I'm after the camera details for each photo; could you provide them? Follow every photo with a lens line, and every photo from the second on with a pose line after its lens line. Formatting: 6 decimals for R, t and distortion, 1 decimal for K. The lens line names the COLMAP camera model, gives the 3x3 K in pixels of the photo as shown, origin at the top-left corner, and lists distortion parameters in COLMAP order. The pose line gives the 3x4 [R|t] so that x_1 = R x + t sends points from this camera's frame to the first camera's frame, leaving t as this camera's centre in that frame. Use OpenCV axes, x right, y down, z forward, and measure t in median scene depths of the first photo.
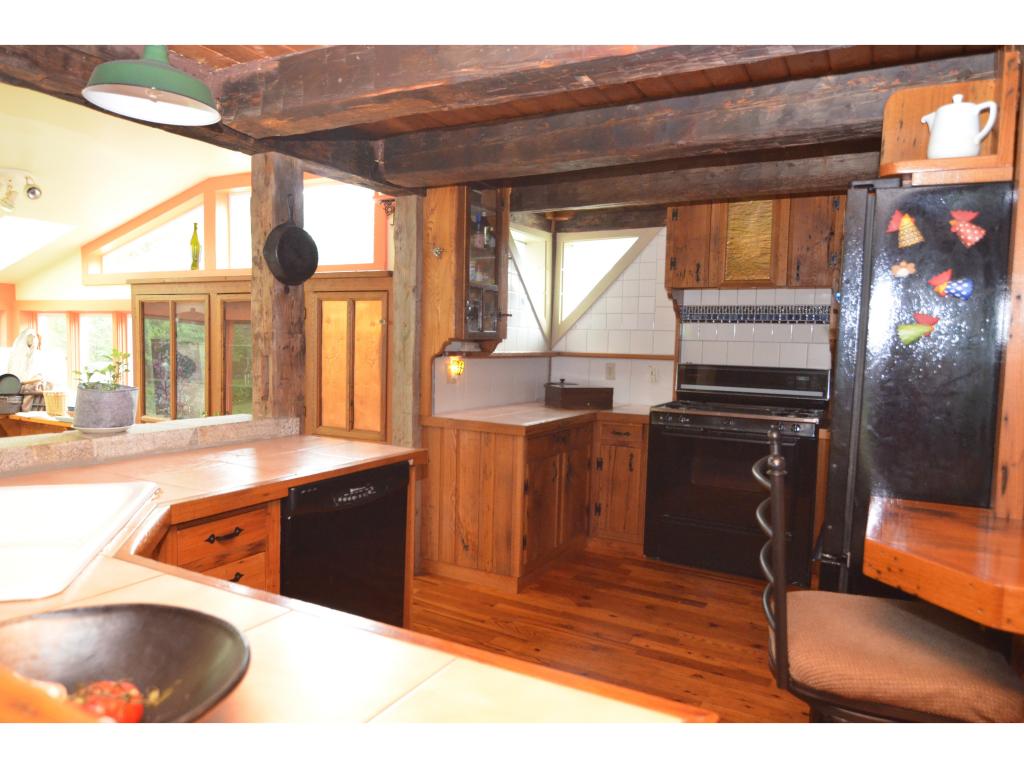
lens RADIAL K [[693.2, 0, 512.0], [0, 693.2, 384.0], [0, 0, 1]] dist [0.001991, 0.001738]
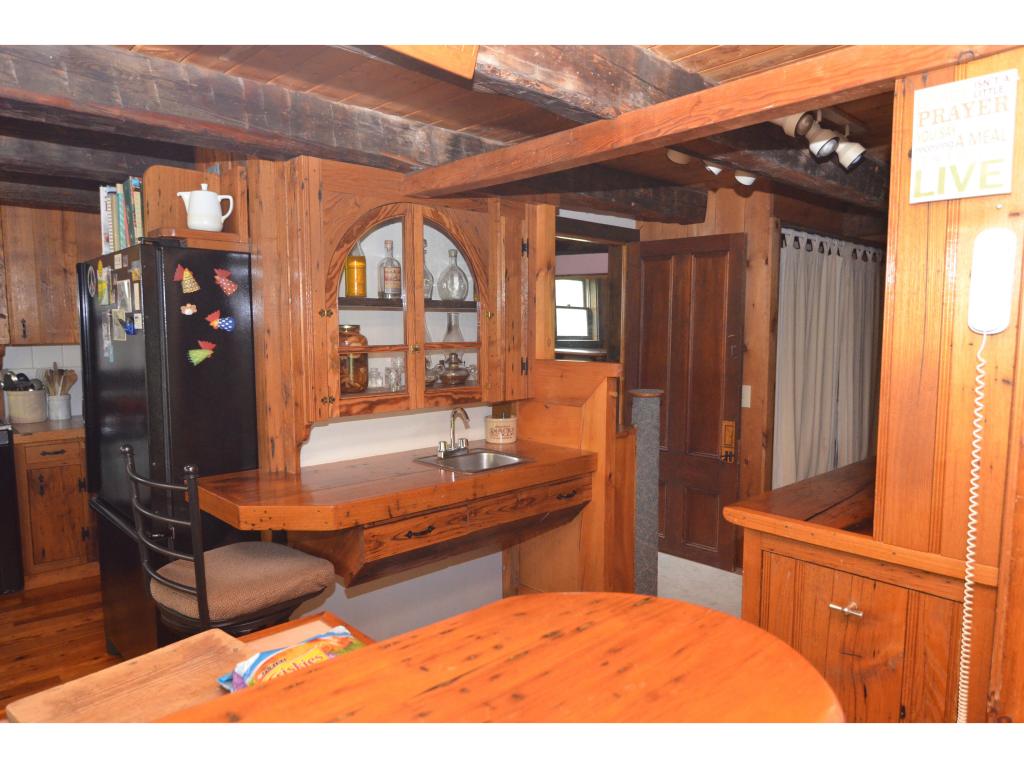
lens RADIAL K [[661.7, 0, 512.0], [0, 661.7, 384.0], [0, 0, 1]] dist [-0.000271, -0.000043]
pose [[0.321483, -0.106286, 0.940931, -0.477553], [0.070700, 0.993601, 0.088080, -0.093240], [-0.944272, 0.038208, 0.326941, -0.007866]]
